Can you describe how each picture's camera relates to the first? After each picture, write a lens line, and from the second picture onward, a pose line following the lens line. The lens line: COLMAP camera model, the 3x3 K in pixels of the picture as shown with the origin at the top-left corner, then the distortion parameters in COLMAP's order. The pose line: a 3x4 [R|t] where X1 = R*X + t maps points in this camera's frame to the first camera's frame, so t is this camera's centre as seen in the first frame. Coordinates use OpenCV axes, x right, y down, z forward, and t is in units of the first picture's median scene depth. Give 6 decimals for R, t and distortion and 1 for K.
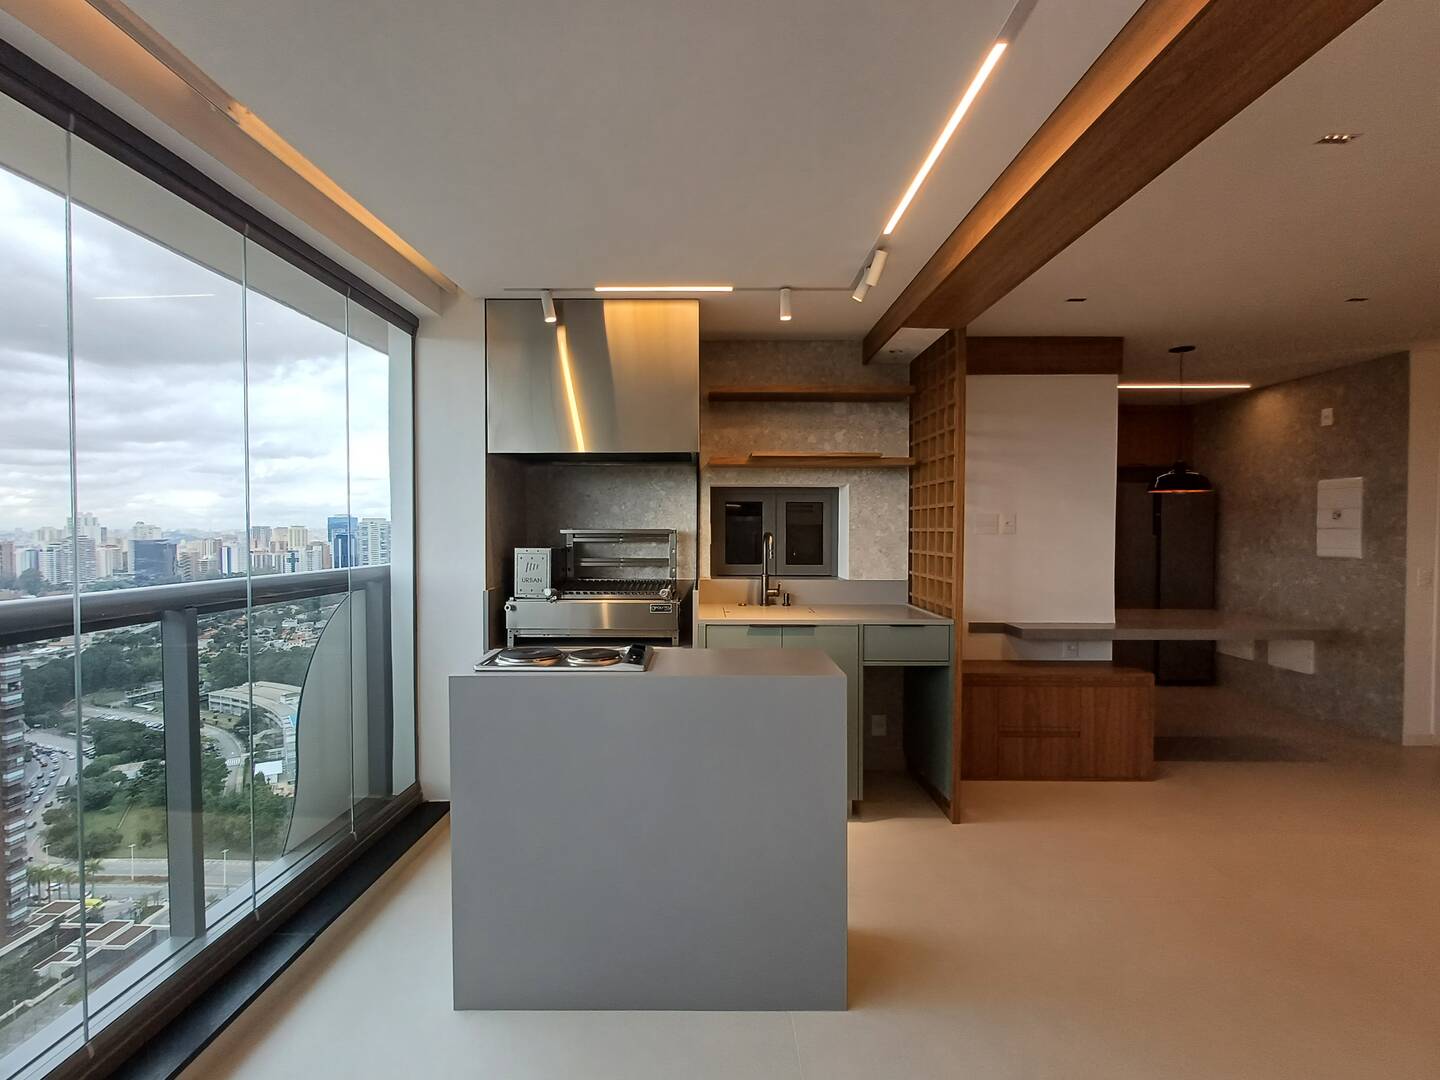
lens RADIAL K [[646.0, 0, 706.9], [0, 646.0, 539.2], [0, 0, 1]] dist [0.000155, -0.000186]
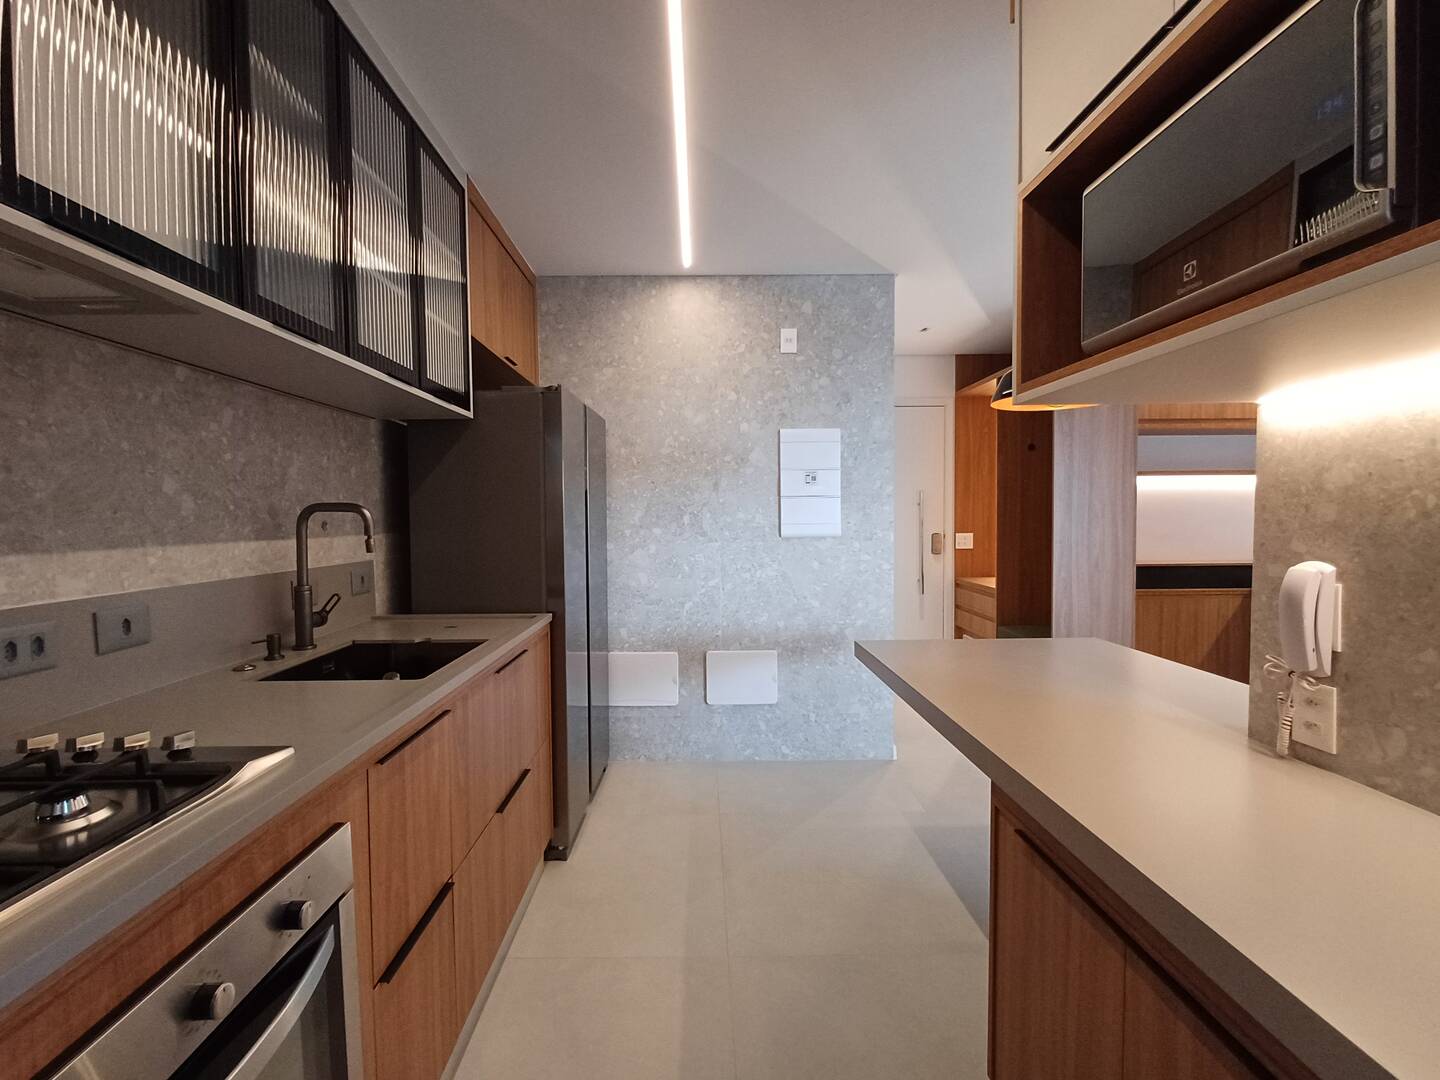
lens RADIAL K [[650.1, 0, 704.8], [0, 650.1, 543.1], [0, 0, 1]] dist [-0.000032, 0.001044]
pose [[-0.010044, -0.043334, 0.999010, 0.271193], [0.030179, 0.998592, 0.043619, 0.000212], [-0.999494, 0.030587, -0.008722, 1.273925]]
